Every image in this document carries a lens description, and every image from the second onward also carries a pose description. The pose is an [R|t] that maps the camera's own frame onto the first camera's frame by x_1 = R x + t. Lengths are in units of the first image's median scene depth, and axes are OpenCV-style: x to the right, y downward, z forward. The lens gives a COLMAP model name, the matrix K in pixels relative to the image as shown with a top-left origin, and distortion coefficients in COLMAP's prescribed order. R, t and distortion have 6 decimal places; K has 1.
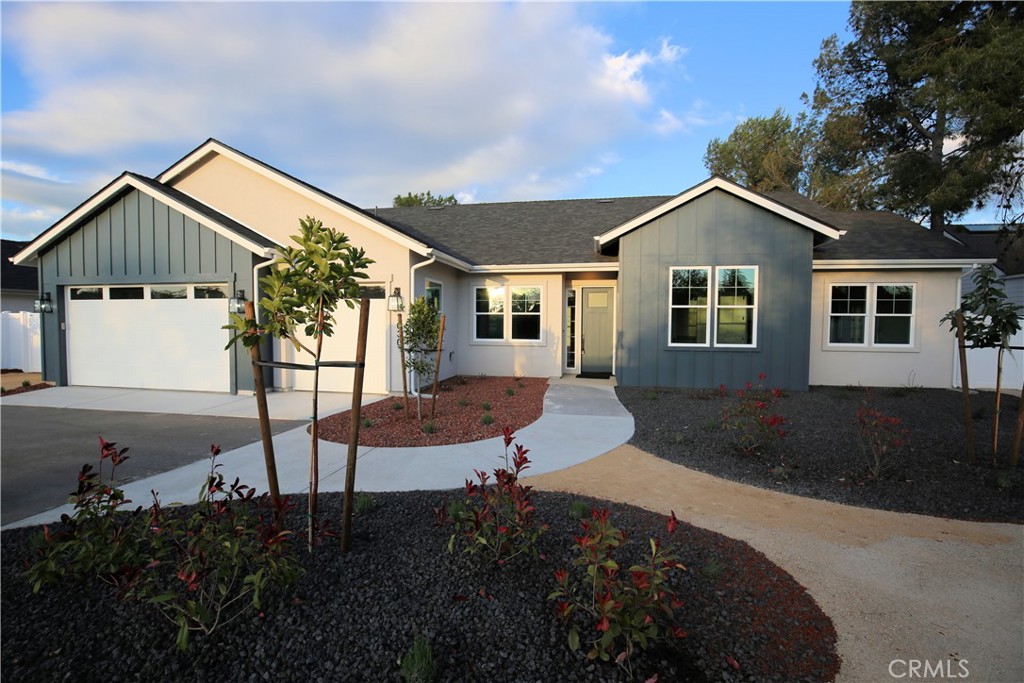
lens RADIAL K [[471.2, 0, 506.2], [0, 471.2, 345.5], [0, 0, 1]] dist [-0.038339, 0.007223]
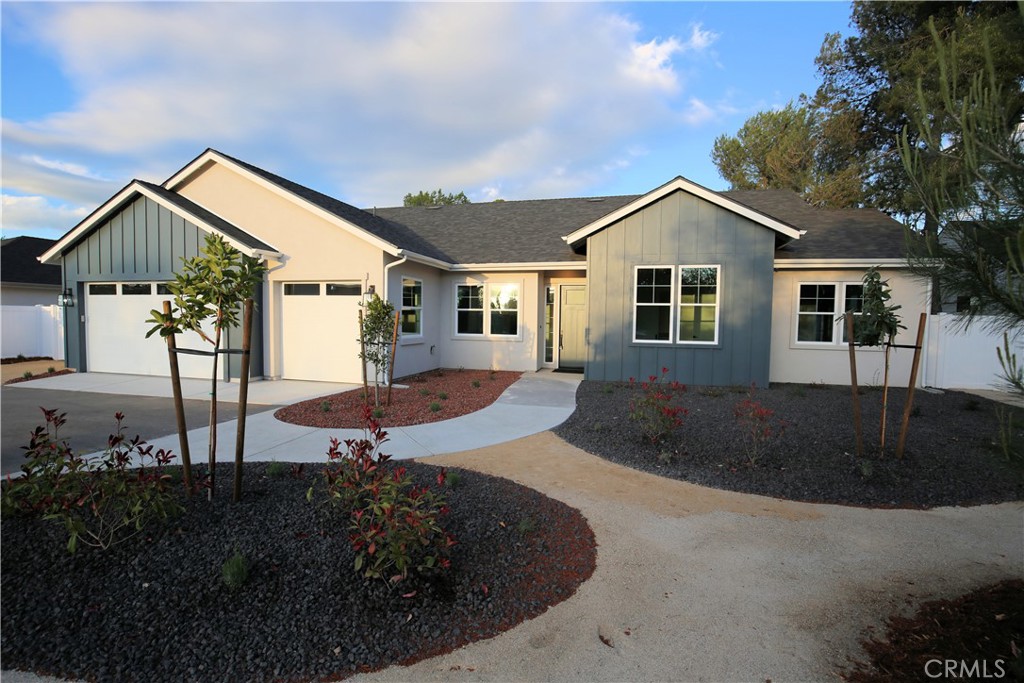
lens RADIAL K [[471.2, 0, 506.2], [0, 471.2, 345.5], [0, 0, 1]] dist [-0.038339, 0.007223]
pose [[0.998261, 0.011414, -0.057842, 0.126665], [-0.010841, 0.999889, 0.010221, 0.000876], [0.057952, -0.009576, 0.998273, -0.056079]]
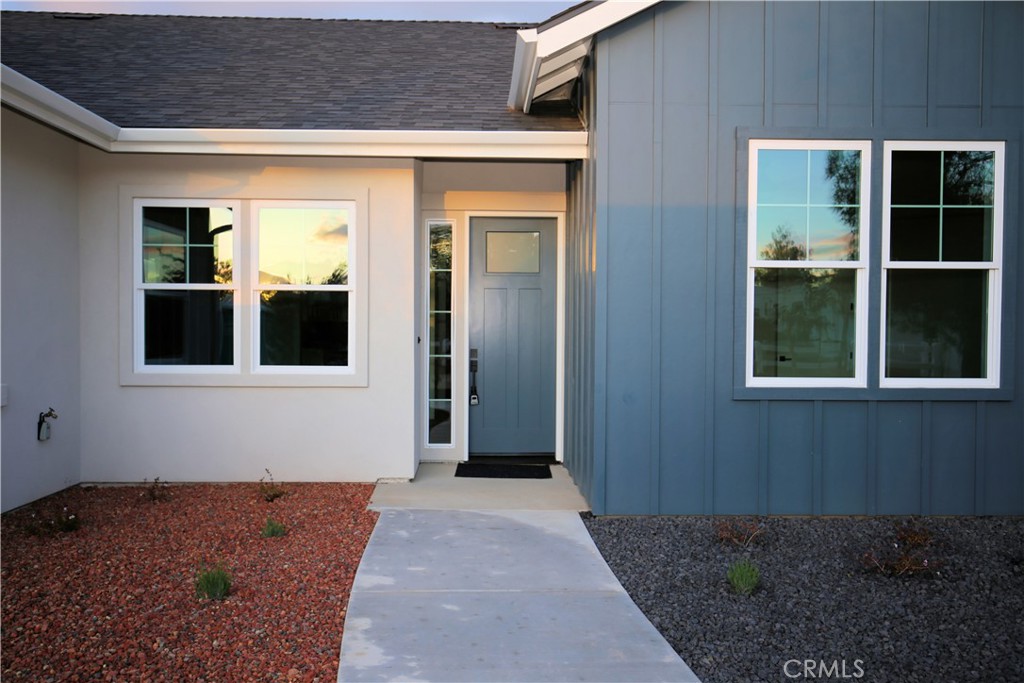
lens RADIAL K [[798.4, 0, 493.1], [0, 798.4, 339.7], [0, 0, 1]] dist [0.041304, -0.000202]
pose [[0.975588, -0.004158, 0.219568, 0.055711], [0.010052, 0.999618, -0.025735, -0.018470], [-0.219377, 0.027314, 0.975258, 0.502041]]
